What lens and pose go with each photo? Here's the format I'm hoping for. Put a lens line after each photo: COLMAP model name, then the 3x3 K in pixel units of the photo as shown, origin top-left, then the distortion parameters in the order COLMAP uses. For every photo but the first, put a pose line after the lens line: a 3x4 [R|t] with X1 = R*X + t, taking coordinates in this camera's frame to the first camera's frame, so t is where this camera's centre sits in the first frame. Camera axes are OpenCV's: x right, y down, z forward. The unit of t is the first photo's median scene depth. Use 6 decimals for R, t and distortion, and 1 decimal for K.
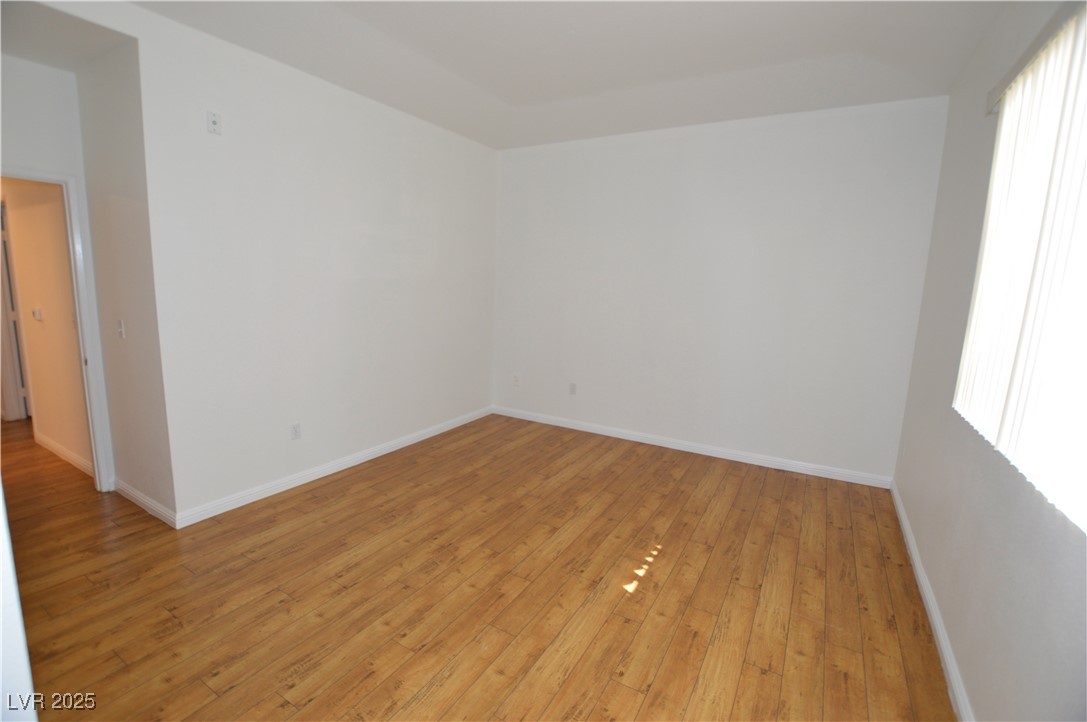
lens RADIAL K [[483.8, 0, 544.9], [0, 483.8, 356.6], [0, 0, 1]] dist [-0.029068, 0.001185]
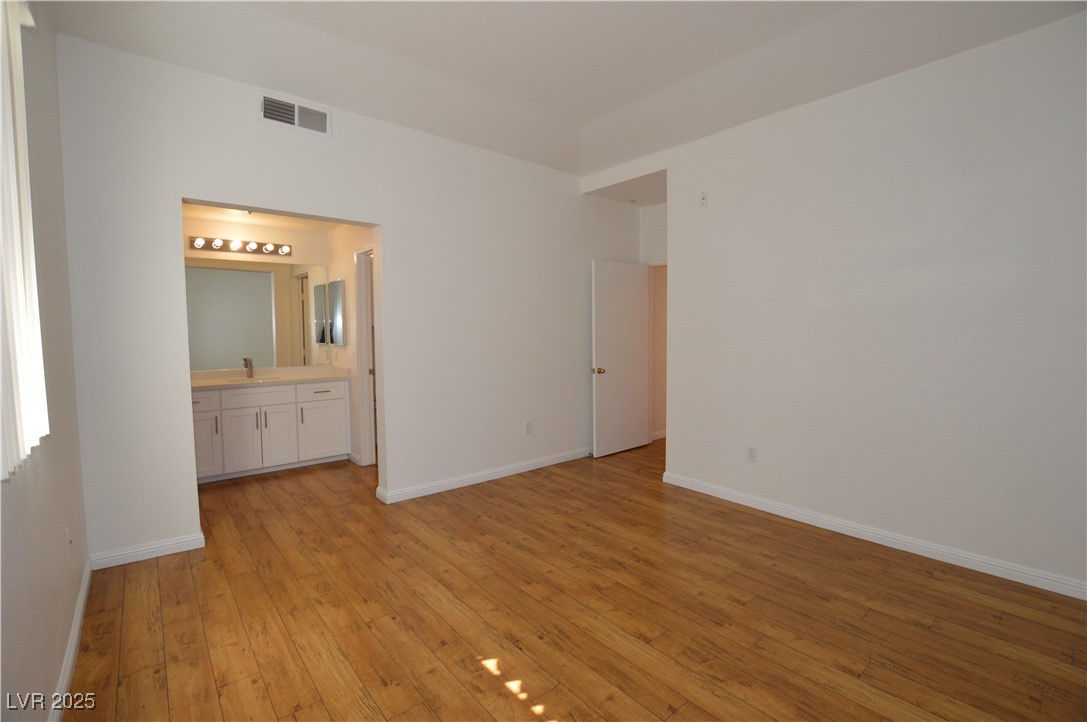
lens RADIAL K [[483.8, 0, 544.9], [0, 483.8, 356.6], [0, 0, 1]] dist [-0.029068, 0.001185]
pose [[-0.335192, 0.023554, -0.941856, 0.833497], [-0.154955, 0.984696, 0.079771, -0.090794], [0.929320, 0.172684, -0.326412, 1.192892]]
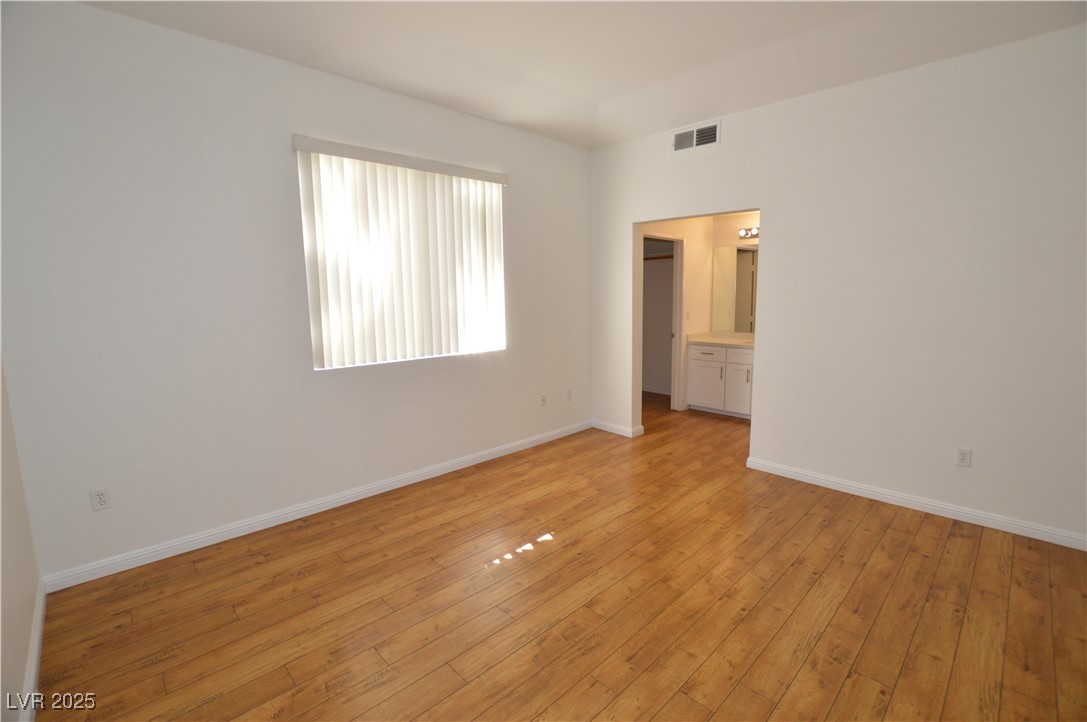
lens RADIAL K [[483.8, 0, 544.9], [0, 483.8, 356.6], [0, 0, 1]] dist [-0.029068, 0.001185]
pose [[-0.963718, -0.059288, 0.260253, -0.101900], [0.019526, 0.956748, 0.290261, -0.285626], [-0.266206, 0.284812, -0.920878, 1.885675]]
